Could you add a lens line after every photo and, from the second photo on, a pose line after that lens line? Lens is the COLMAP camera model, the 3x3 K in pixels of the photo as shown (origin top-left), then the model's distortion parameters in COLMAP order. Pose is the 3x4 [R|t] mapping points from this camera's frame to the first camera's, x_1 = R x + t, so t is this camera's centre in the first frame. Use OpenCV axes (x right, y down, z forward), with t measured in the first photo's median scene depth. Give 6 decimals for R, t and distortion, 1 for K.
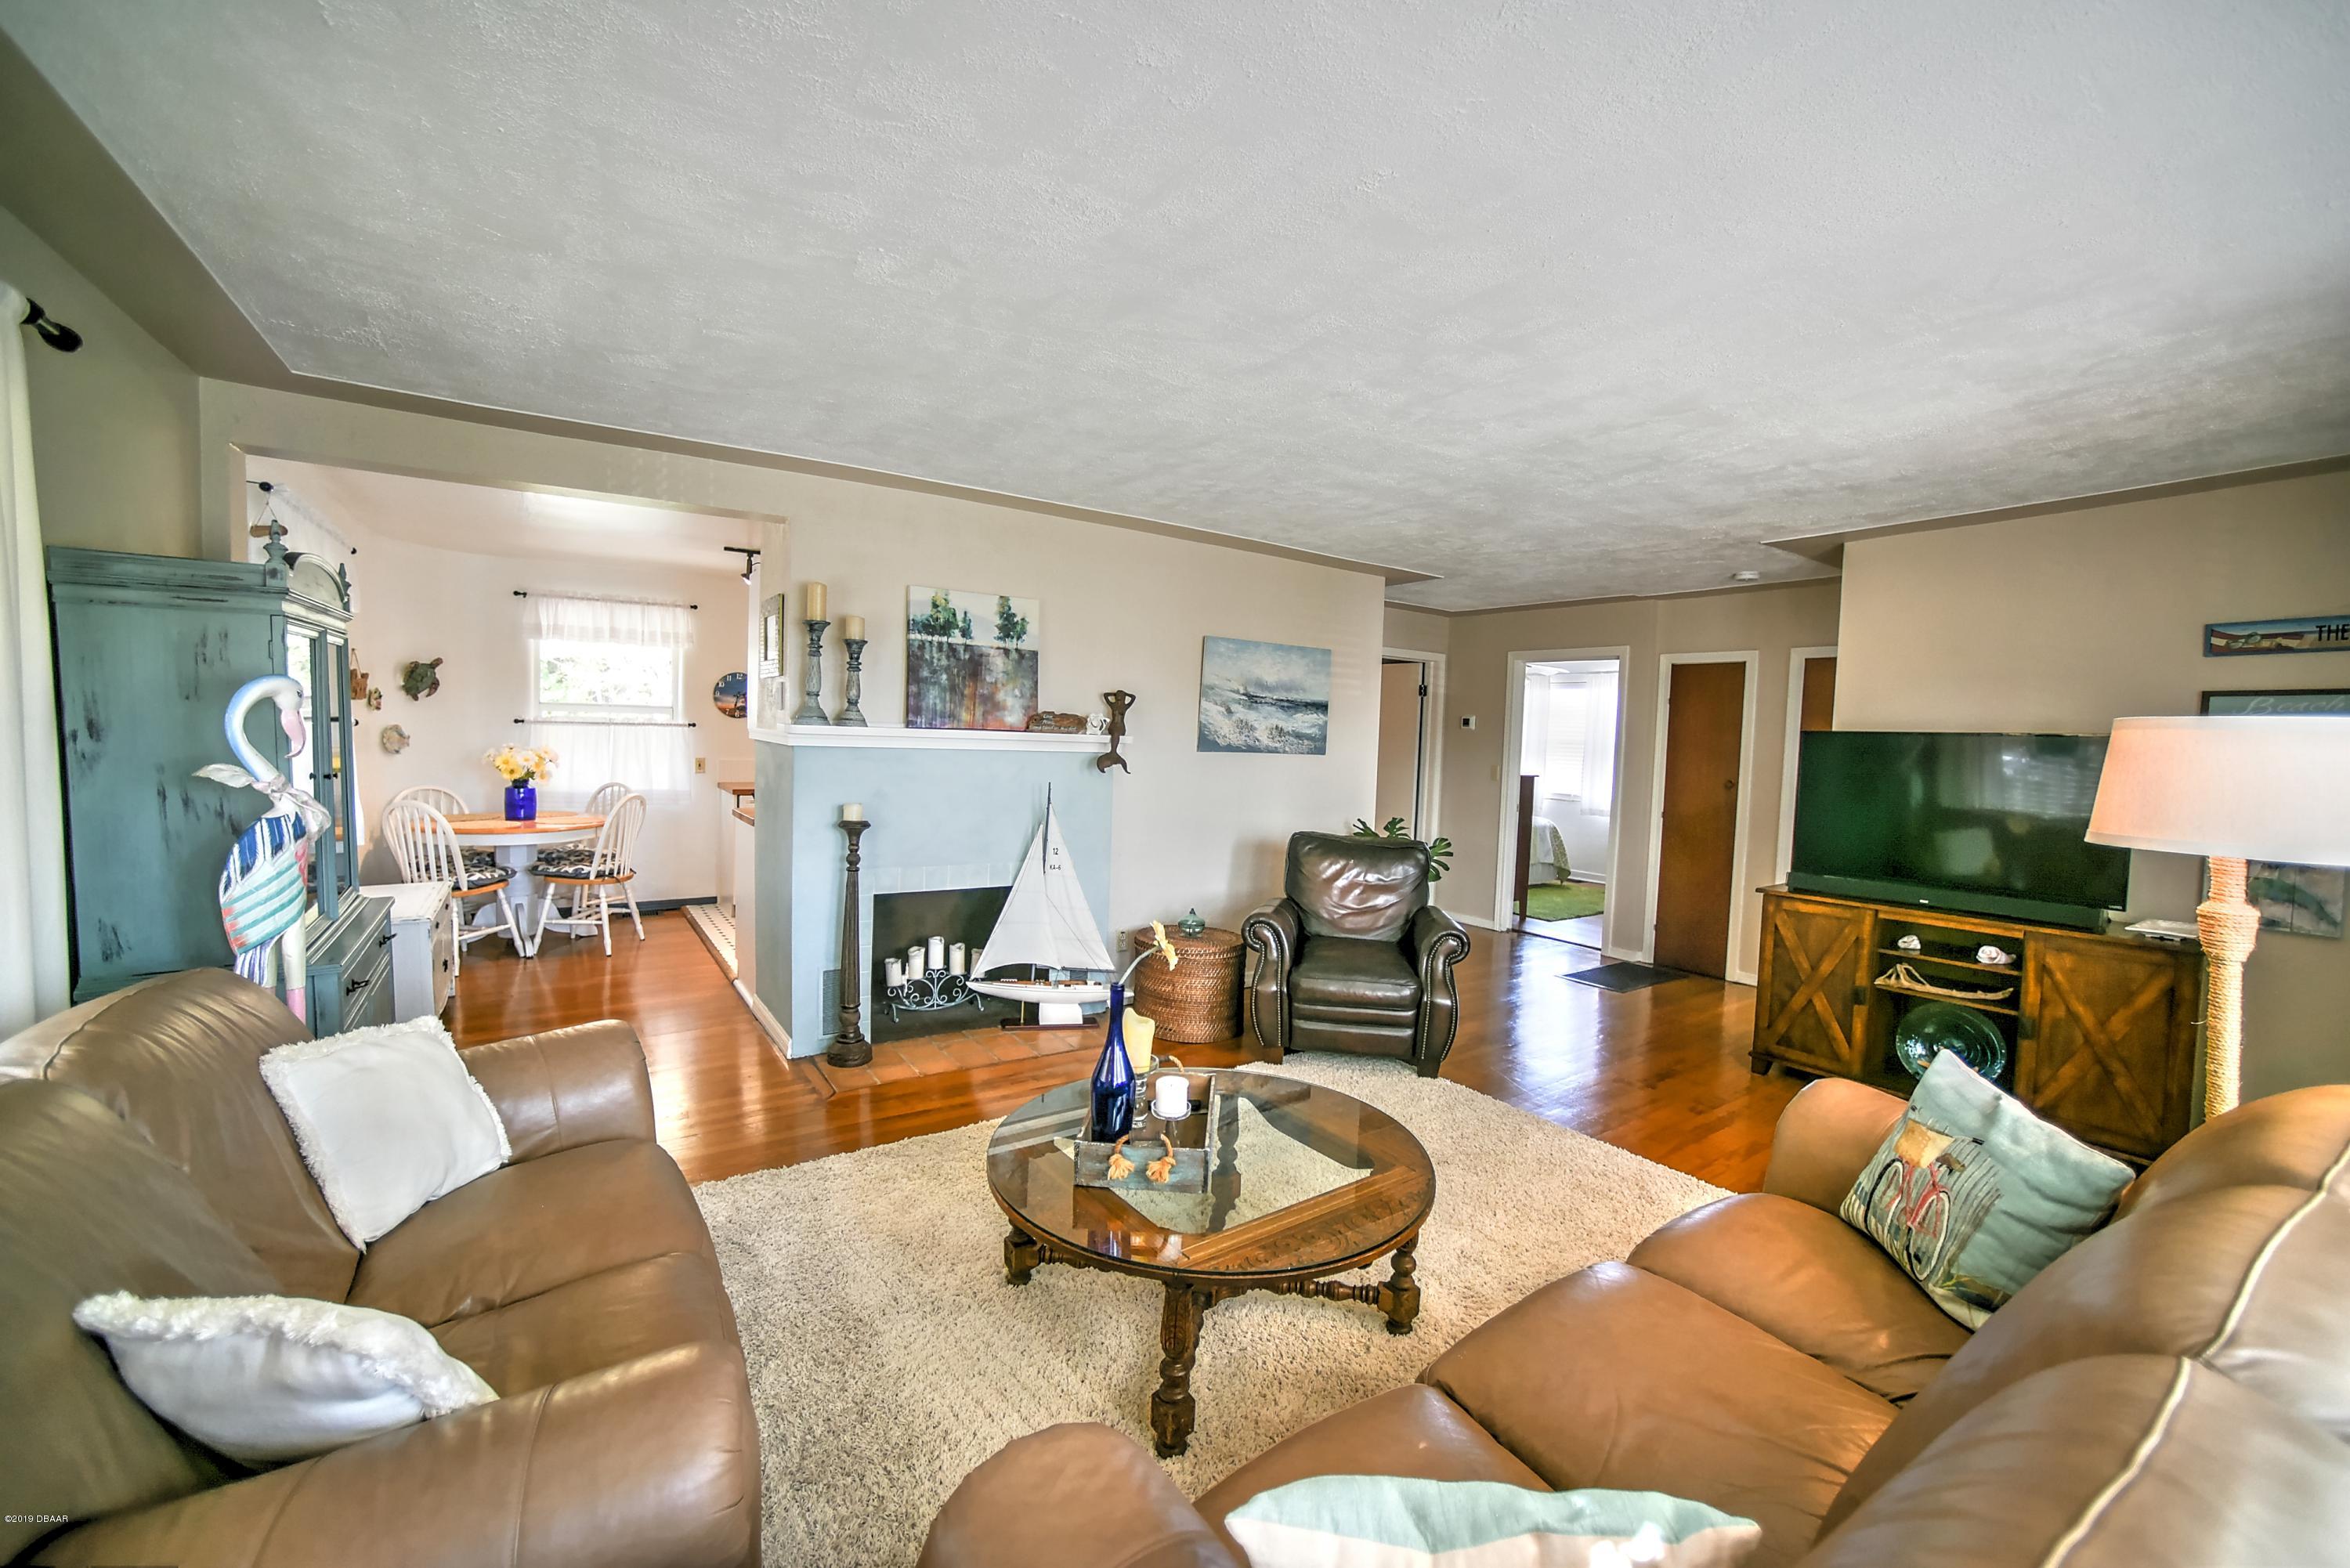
lens RADIAL K [[936.3, 0, 1173.9], [0, 936.3, 780.7], [0, 0, 1]] dist [-0.068106, 0.030738]
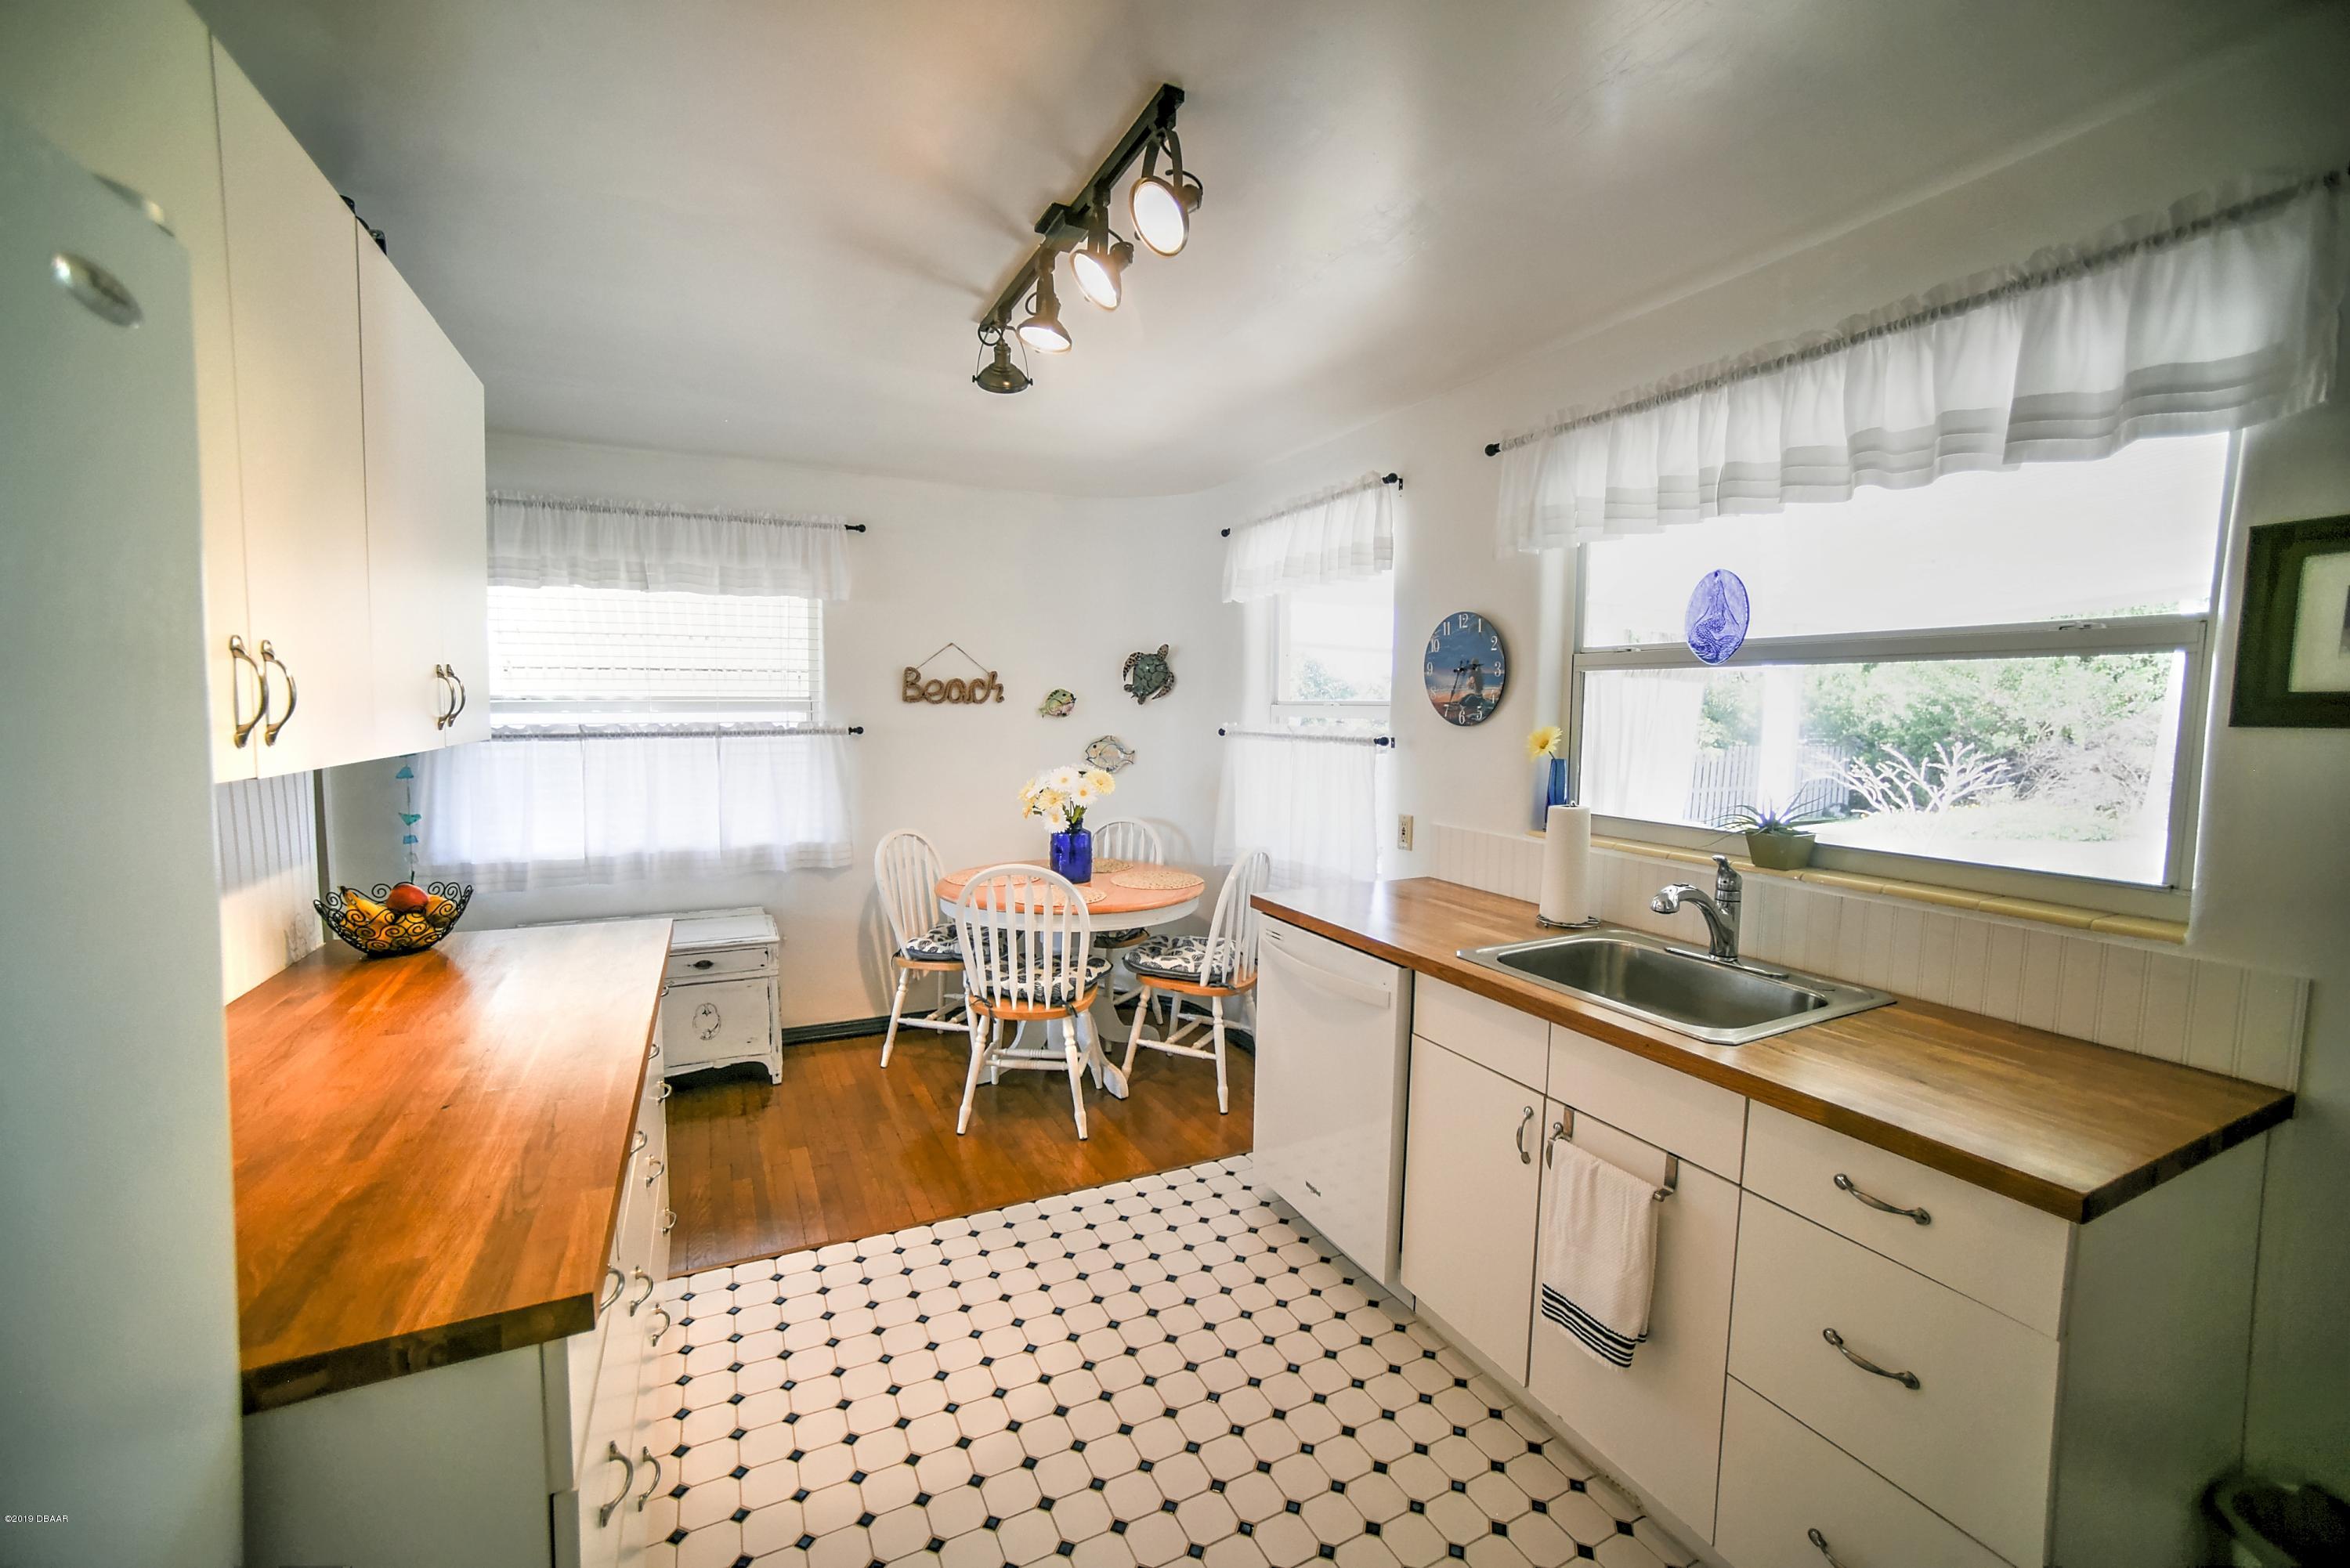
lens RADIAL K [[936.3, 0, 1173.9], [0, 936.3, 780.7], [0, 0, 1]] dist [-0.068106, 0.030738]
pose [[-0.135759, 0.044752, -0.989731, -0.082338], [-0.073175, 0.995798, 0.055063, -0.091008], [0.988036, 0.079899, -0.131914, 1.473163]]
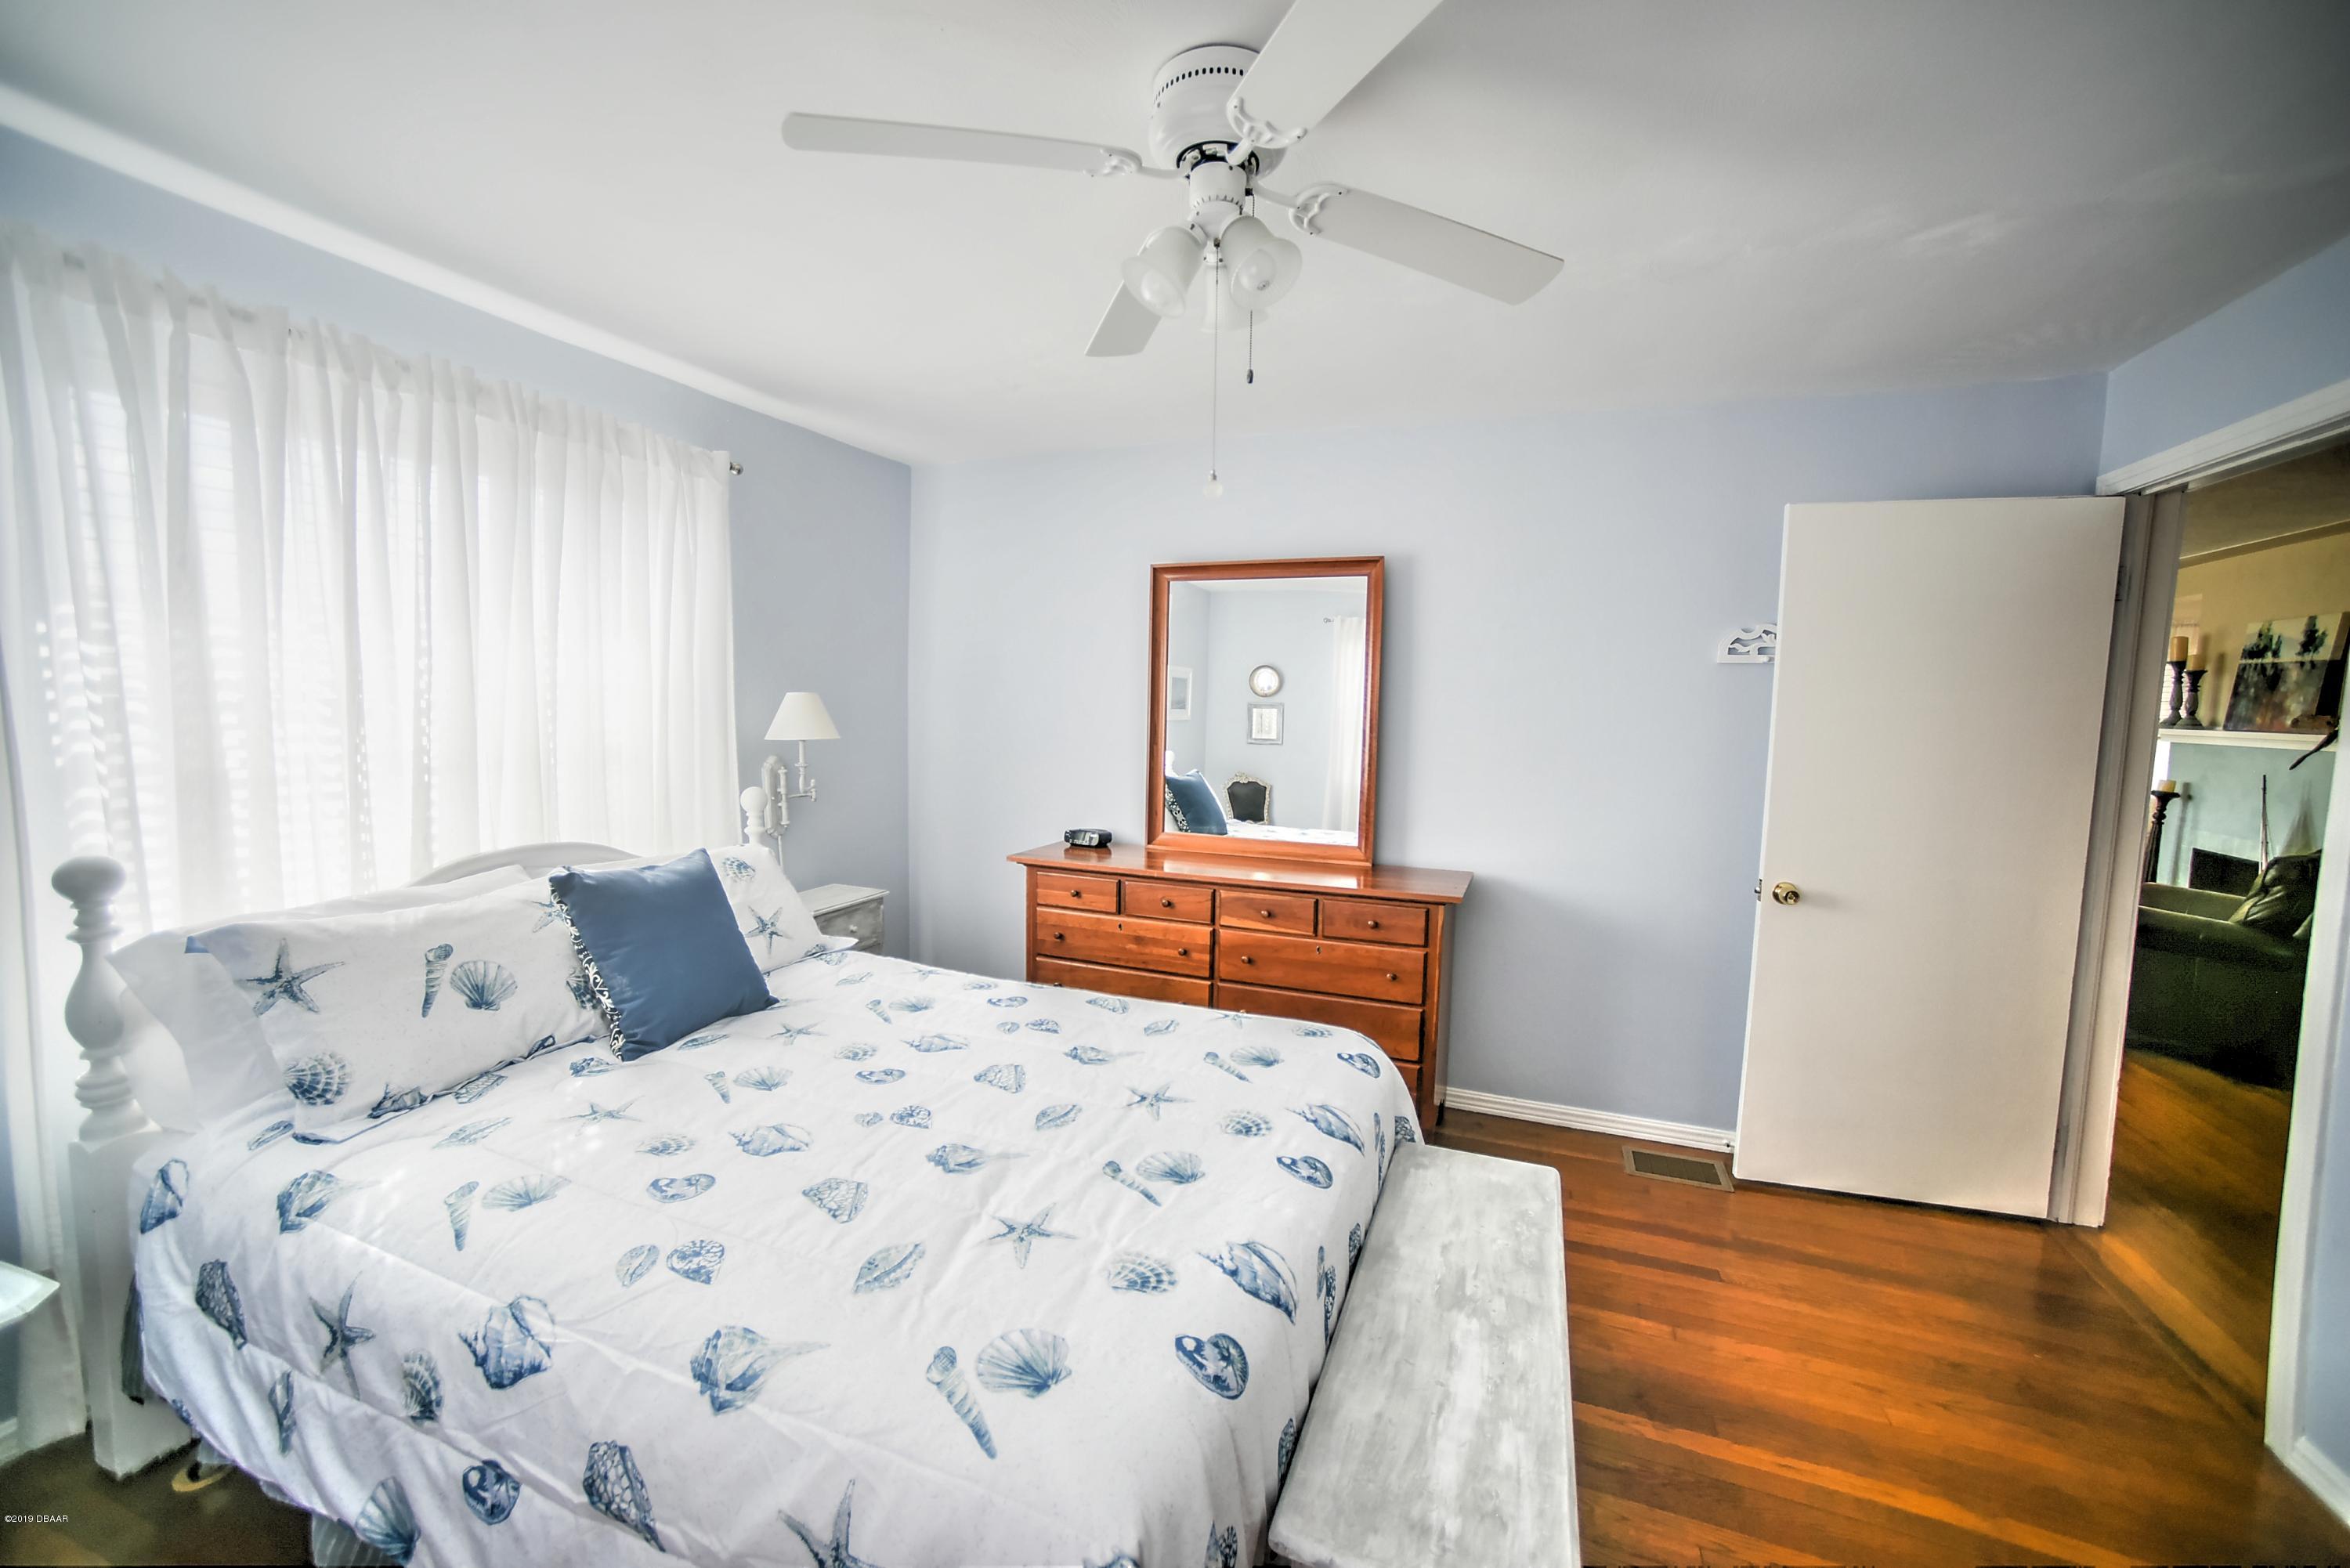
lens RADIAL K [[936.3, 0, 1173.9], [0, 936.3, 780.7], [0, 0, 1]] dist [-0.068106, 0.030738]
pose [[-0.834784, 0.003313, -0.550568, 1.589232], [-0.070951, 0.990997, 0.113541, -0.023000], [0.545987, 0.133846, -0.827033, 1.168658]]
